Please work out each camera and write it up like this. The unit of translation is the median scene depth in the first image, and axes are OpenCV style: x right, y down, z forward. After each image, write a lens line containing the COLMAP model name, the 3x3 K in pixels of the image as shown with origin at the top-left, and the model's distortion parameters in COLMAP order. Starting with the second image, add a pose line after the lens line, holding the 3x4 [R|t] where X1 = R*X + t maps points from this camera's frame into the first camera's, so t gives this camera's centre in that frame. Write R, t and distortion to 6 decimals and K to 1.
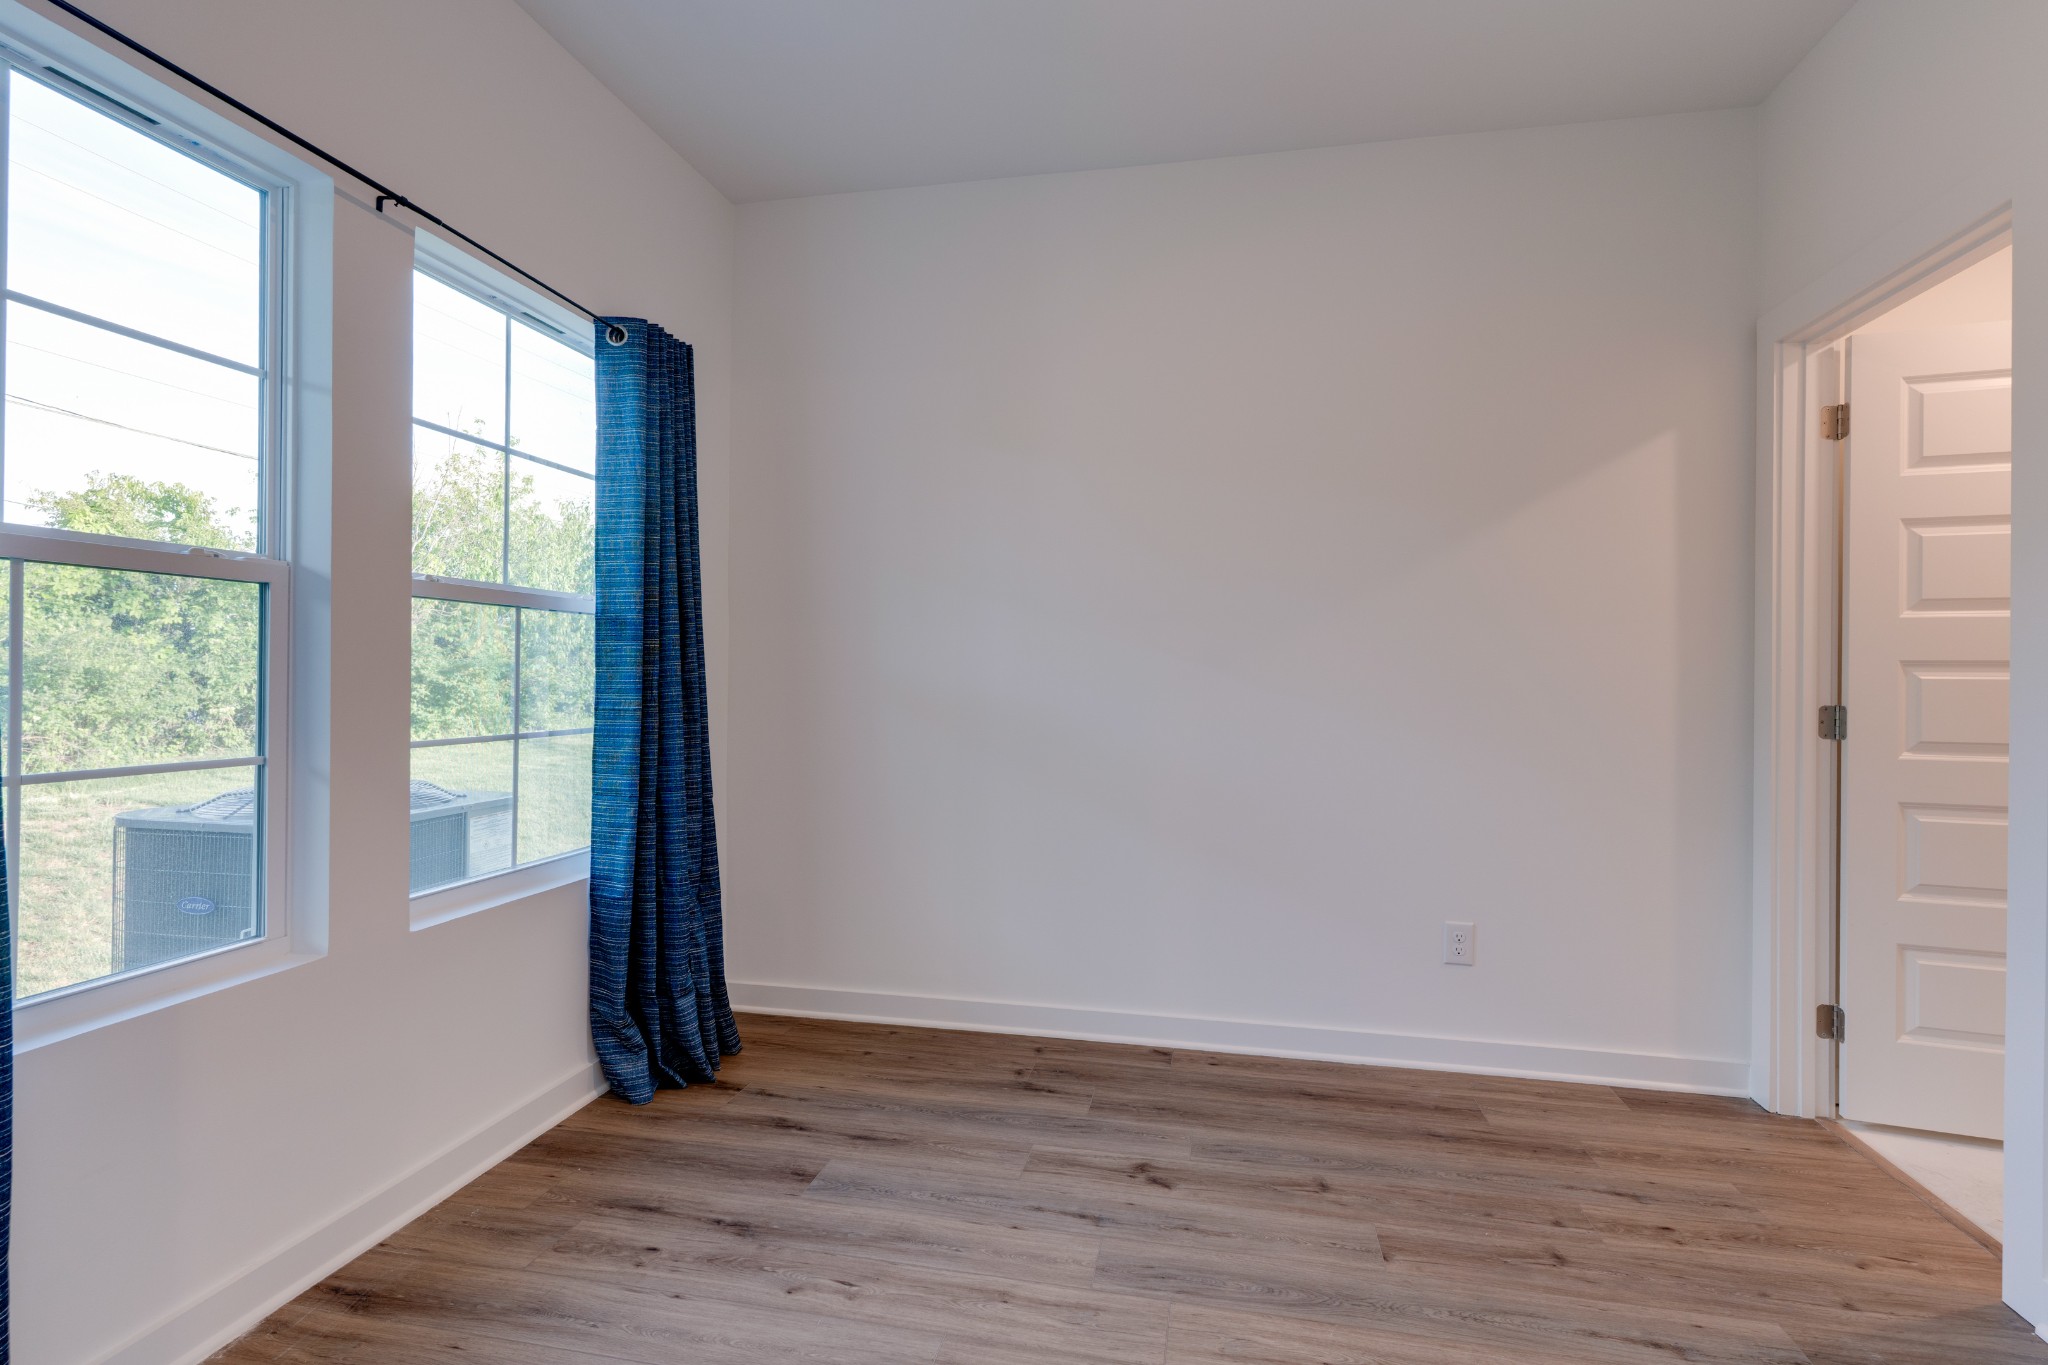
lens RADIAL K [[963.8, 0, 1030.6], [0, 963.8, 678.9], [0, 0, 1]] dist [-0.000490, -0.000591]
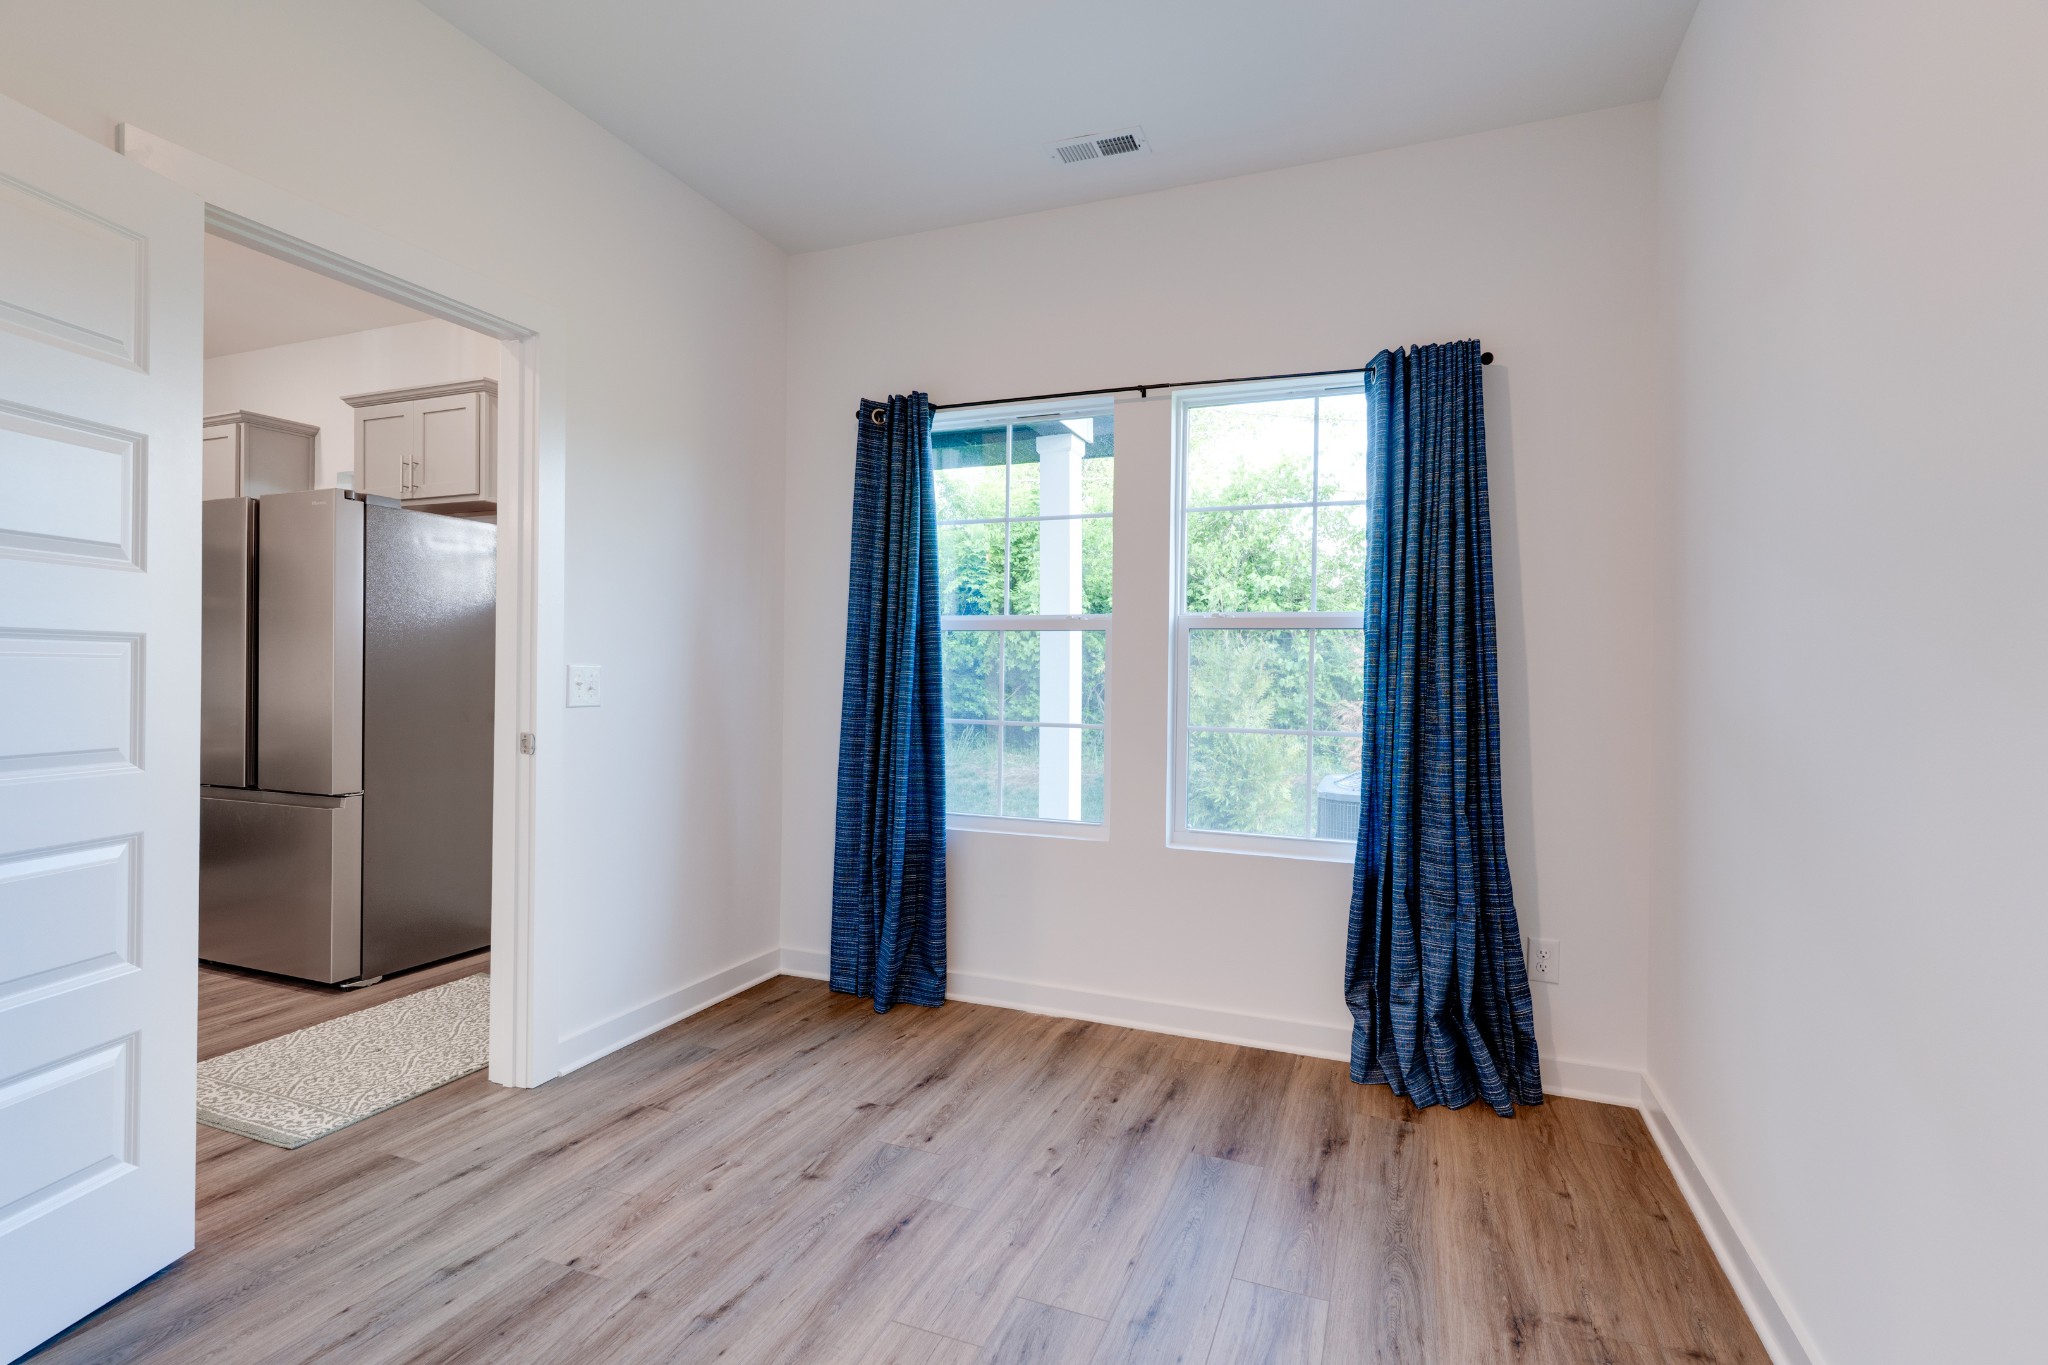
lens RADIAL K [[963.8, 0, 1030.6], [0, 963.8, 678.9], [0, 0, 1]] dist [-0.000490, -0.000591]
pose [[-0.165554, -0.011329, -0.986136, 0.824314], [-0.021358, 0.999741, -0.007899, 0.009334], [0.985969, 0.019754, -0.165753, 0.927647]]
